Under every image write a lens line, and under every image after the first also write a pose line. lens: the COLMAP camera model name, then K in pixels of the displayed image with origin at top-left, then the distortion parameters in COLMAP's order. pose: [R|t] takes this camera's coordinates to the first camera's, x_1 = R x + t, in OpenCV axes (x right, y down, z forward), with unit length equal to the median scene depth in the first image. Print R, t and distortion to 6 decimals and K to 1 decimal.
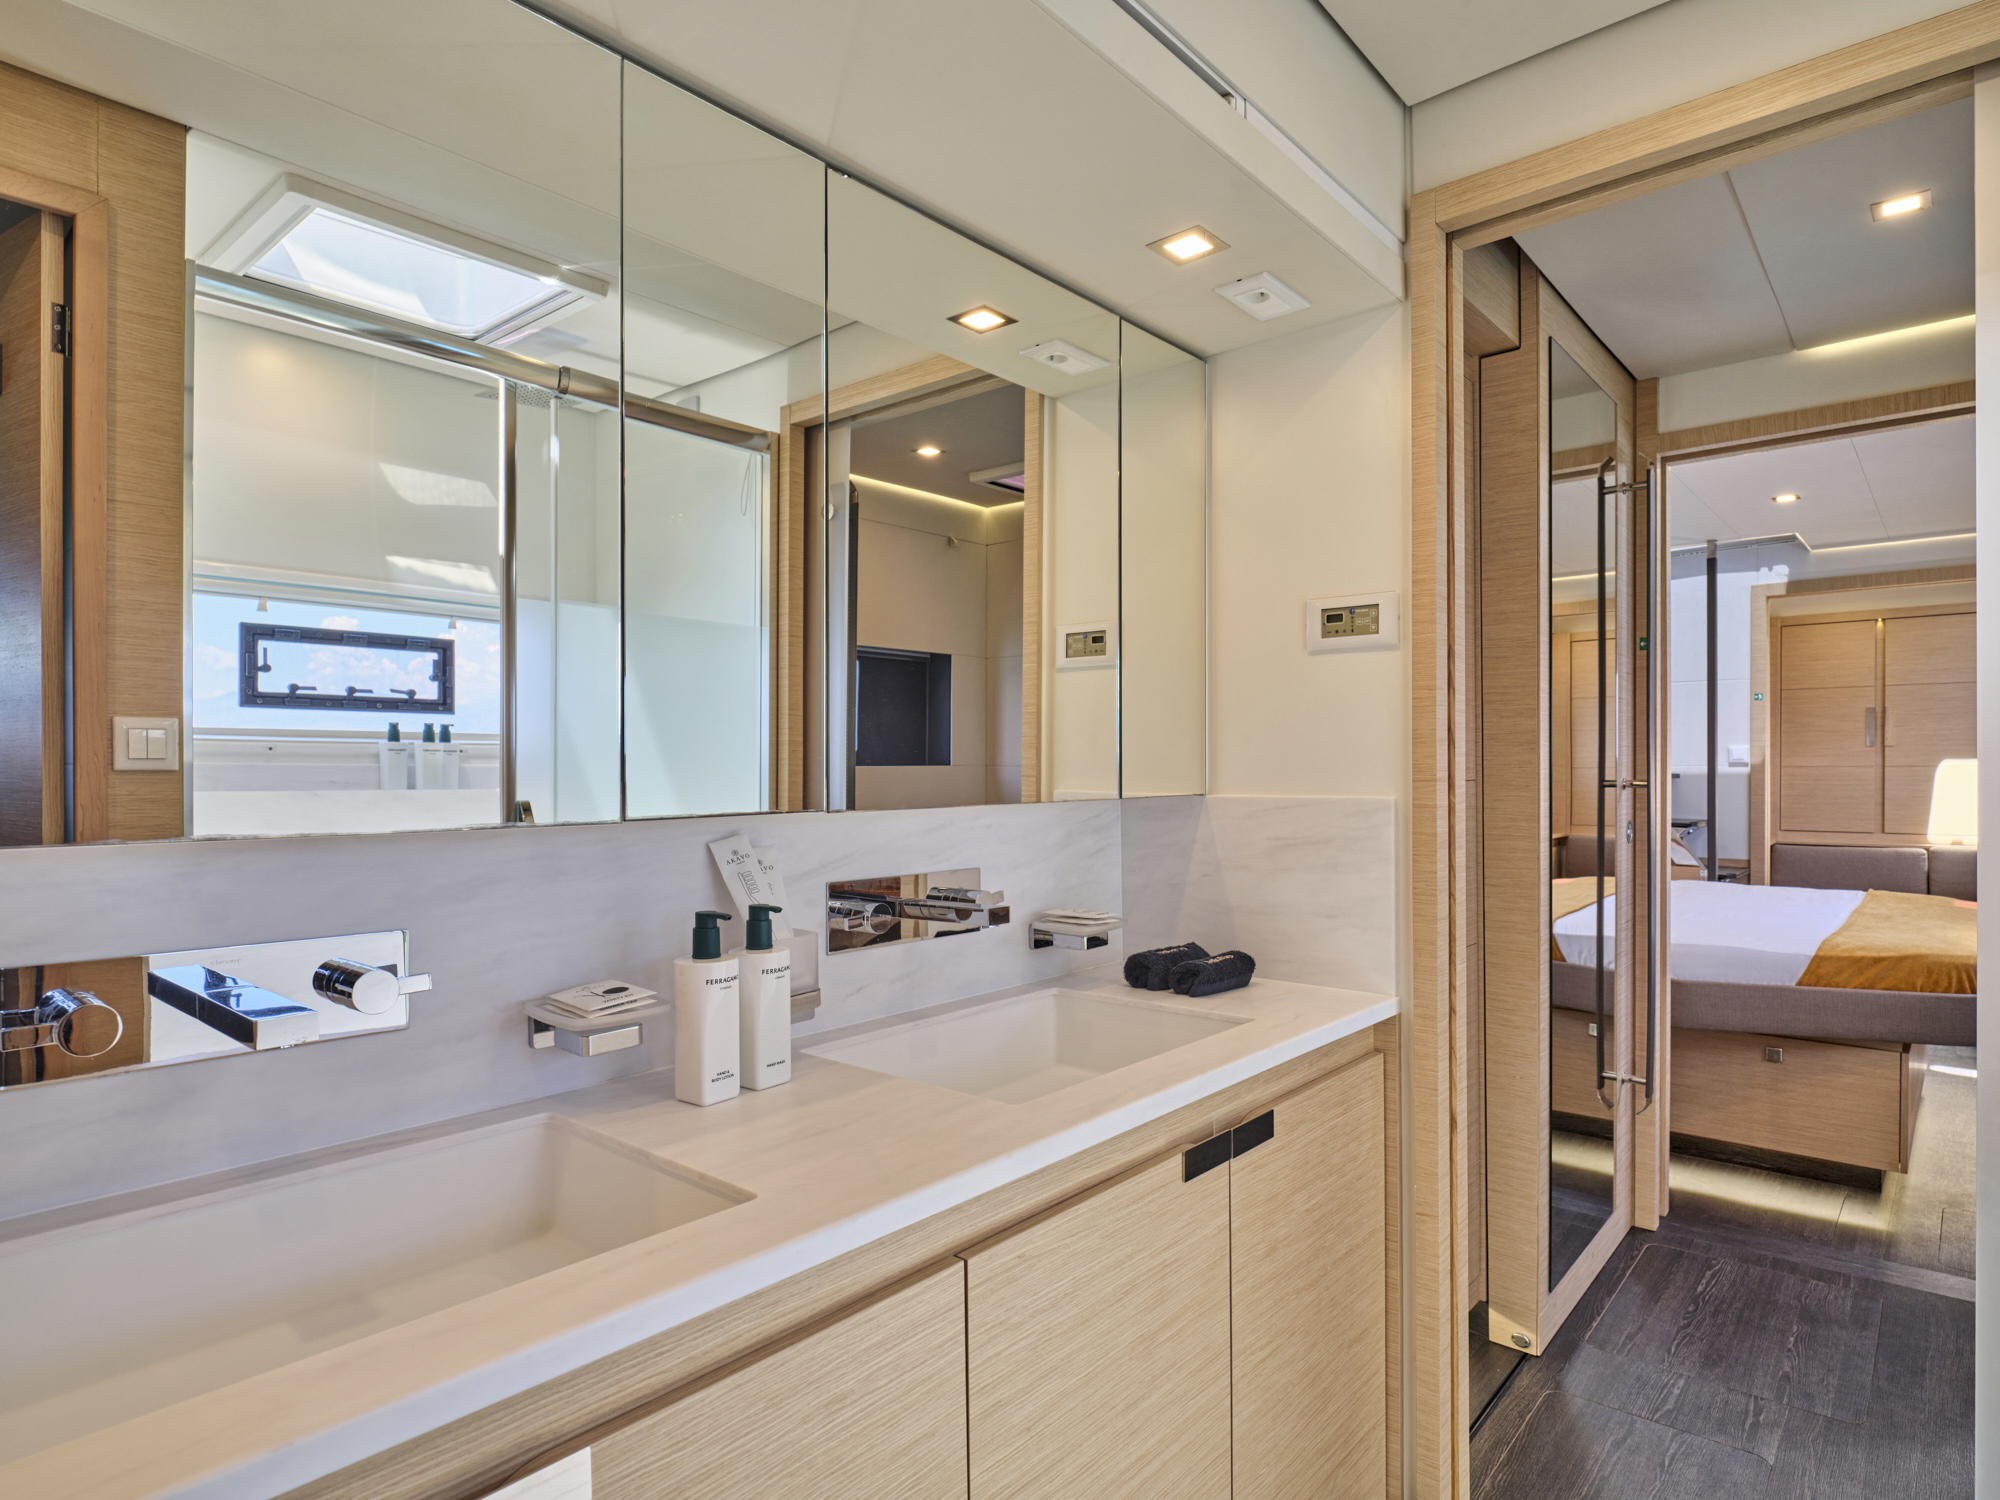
lens RADIAL K [[1140.8, 0, 899.0], [0, 1140.8, 806.7], [0, 0, 1]] dist [-0.027070, 0.000148]
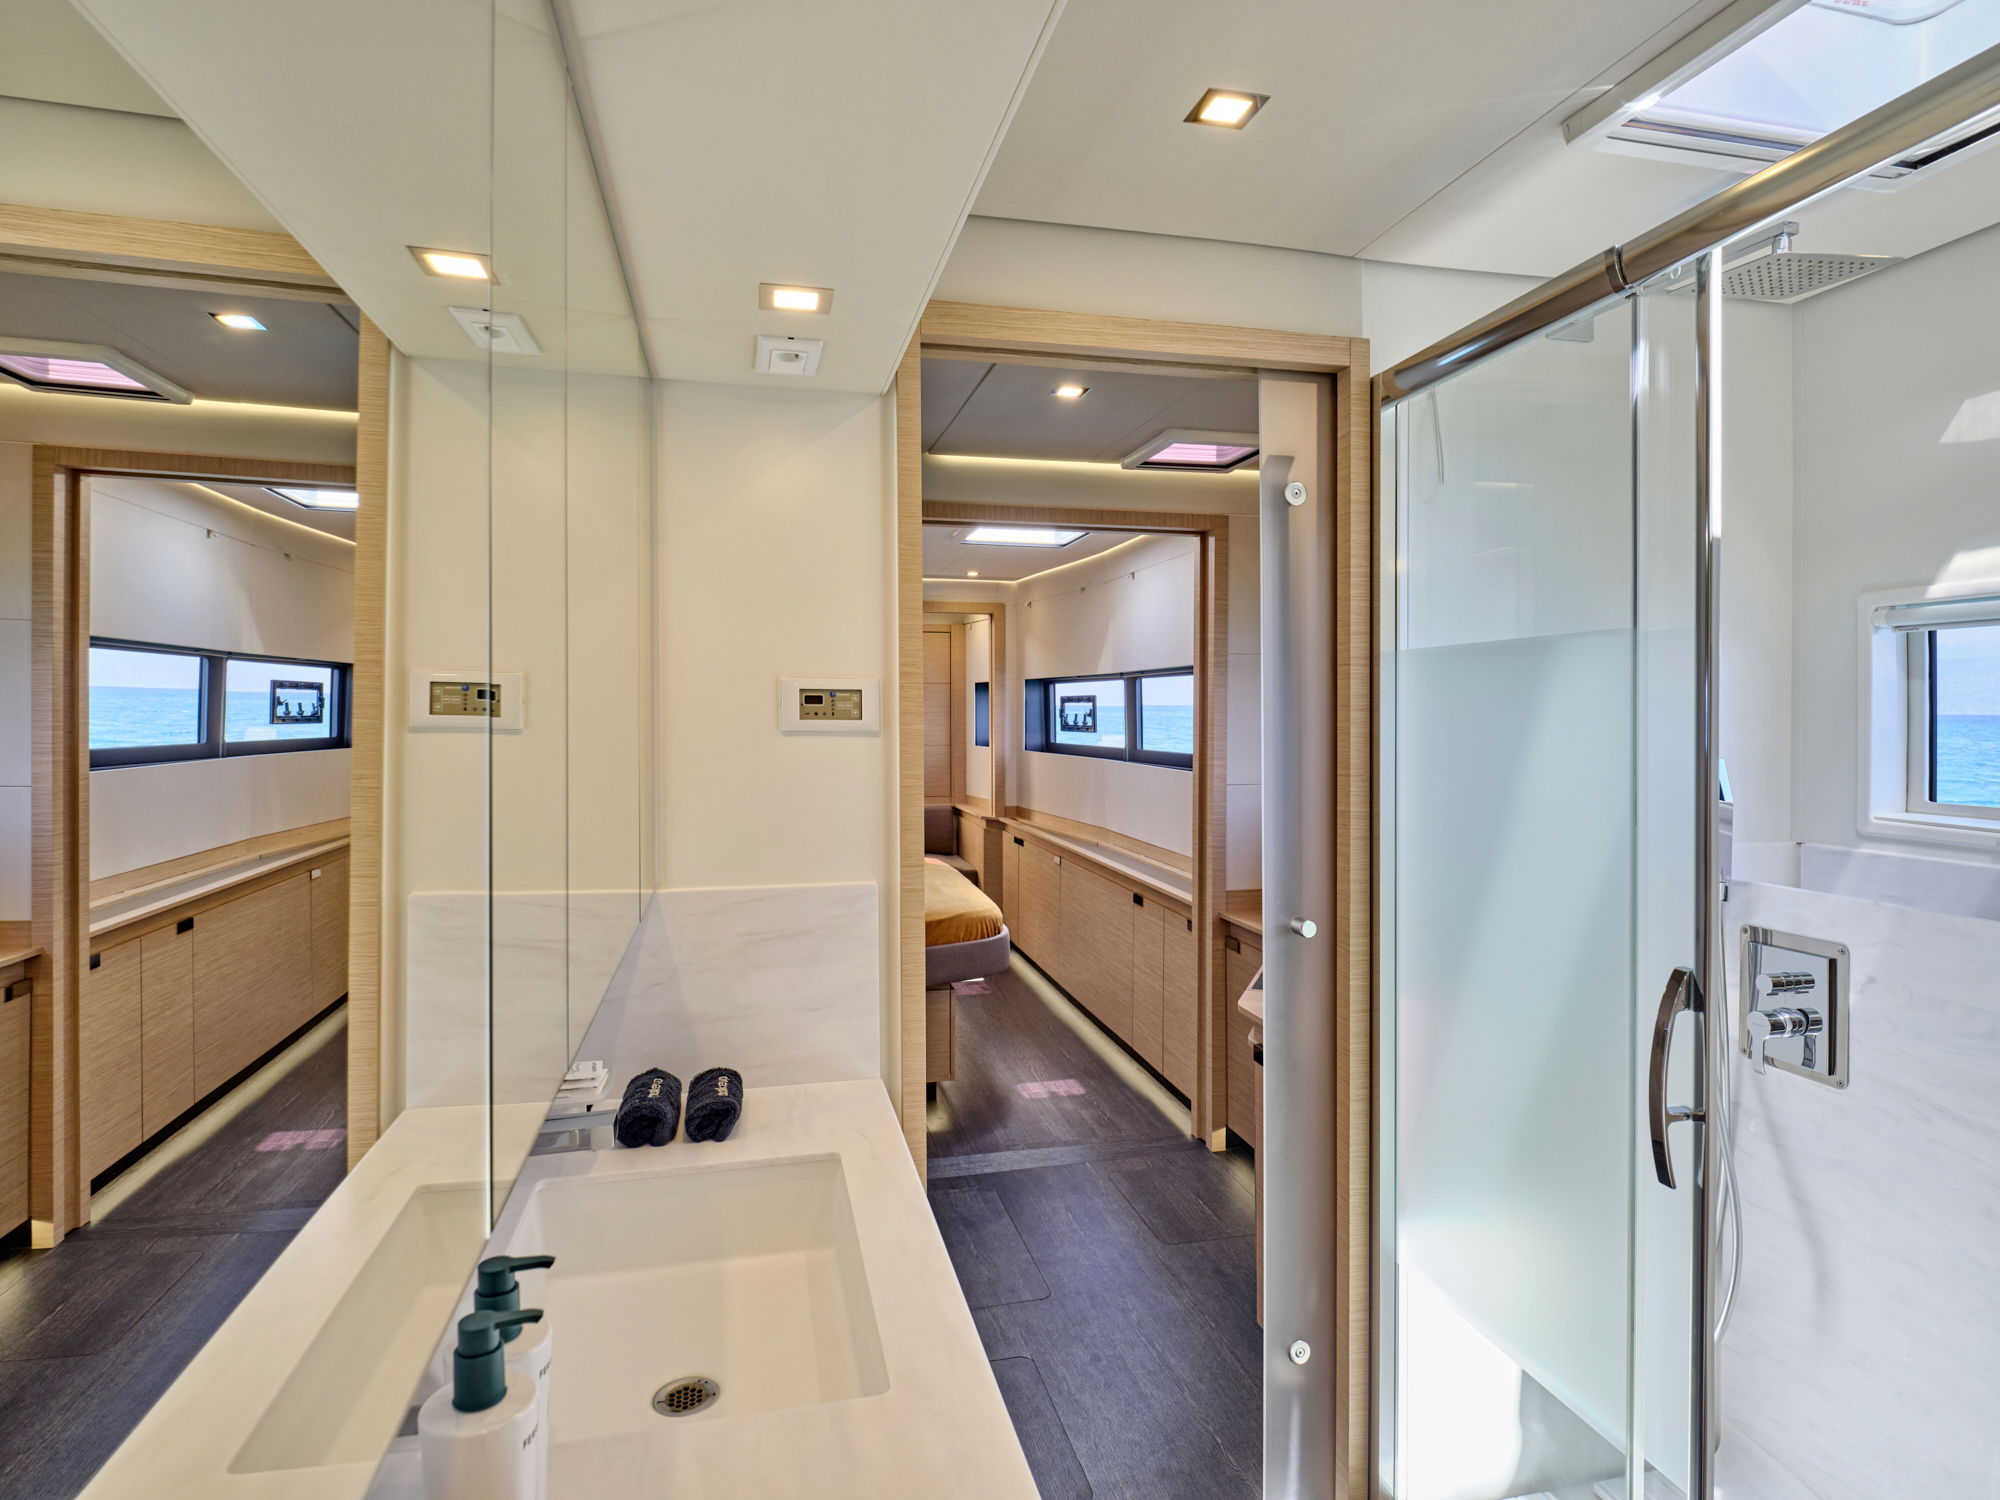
lens RADIAL K [[1137.2, 0, 1067.6], [0, 1137.2, 724.6], [0, 0, 1]] dist [0.001823, 0.000265]
pose [[0.504118, 0.000153, 0.863635, -0.201886], [0.020649, 0.999712, -0.012231, -0.076300], [-0.863388, 0.023999, 0.503969, 0.195433]]
